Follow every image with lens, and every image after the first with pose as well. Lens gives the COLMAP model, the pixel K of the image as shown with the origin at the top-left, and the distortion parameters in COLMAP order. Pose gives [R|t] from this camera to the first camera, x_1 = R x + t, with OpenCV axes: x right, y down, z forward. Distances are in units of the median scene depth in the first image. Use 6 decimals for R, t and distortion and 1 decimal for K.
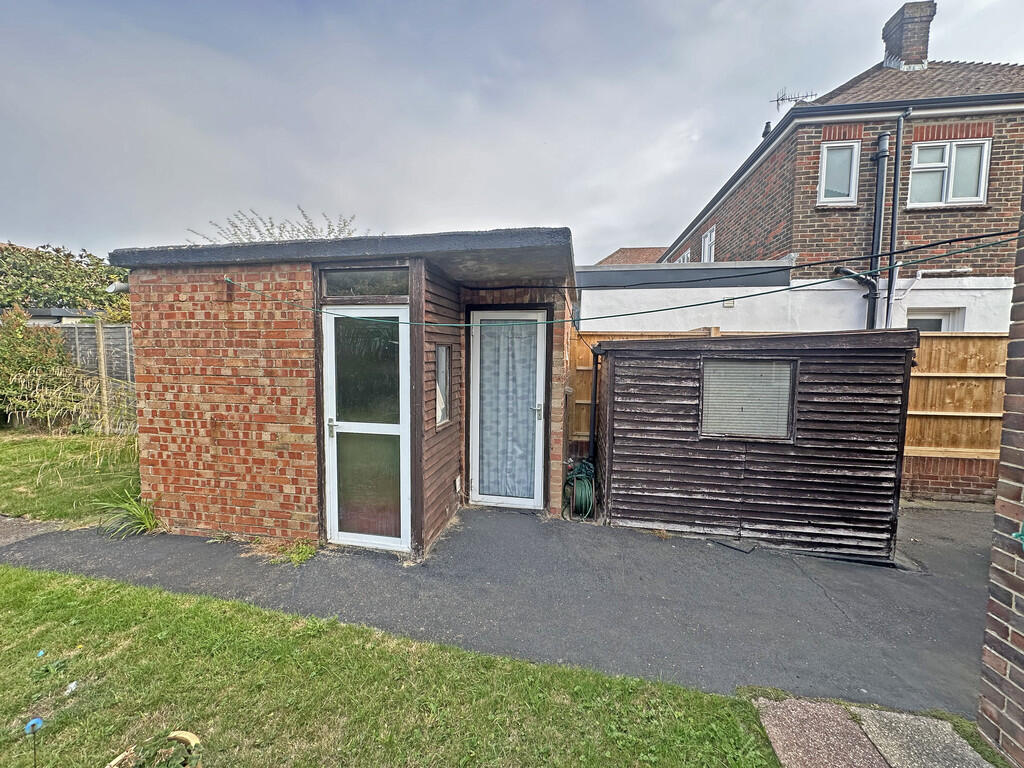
lens RADIAL K [[404.7, 0, 512.8], [0, 404.7, 382.8], [0, 0, 1]] dist [0.001442, -0.000275]
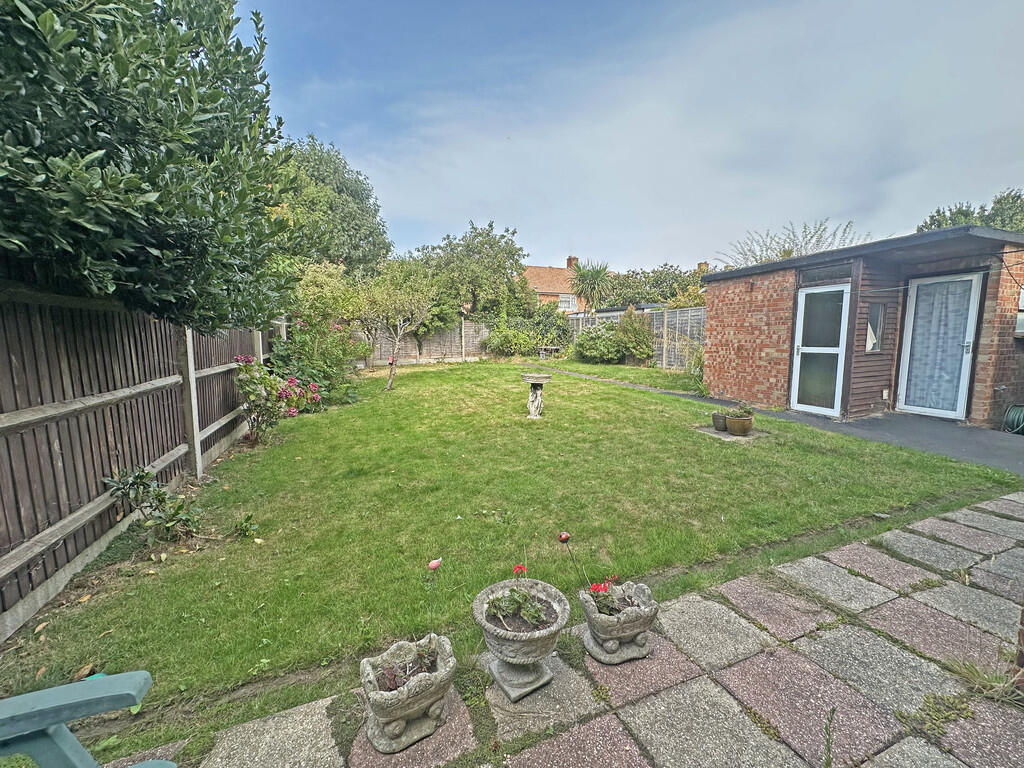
lens RADIAL K [[404.7, 0, 513.6], [0, 404.7, 385.1], [0, 0, 1]] dist [0.001442, -0.000275]
pose [[0.518353, 0.085602, -0.850871, 0.506137], [-0.042647, 0.996327, 0.074255, 0.183418], [0.854102, -0.002204, 0.520100, -1.163608]]
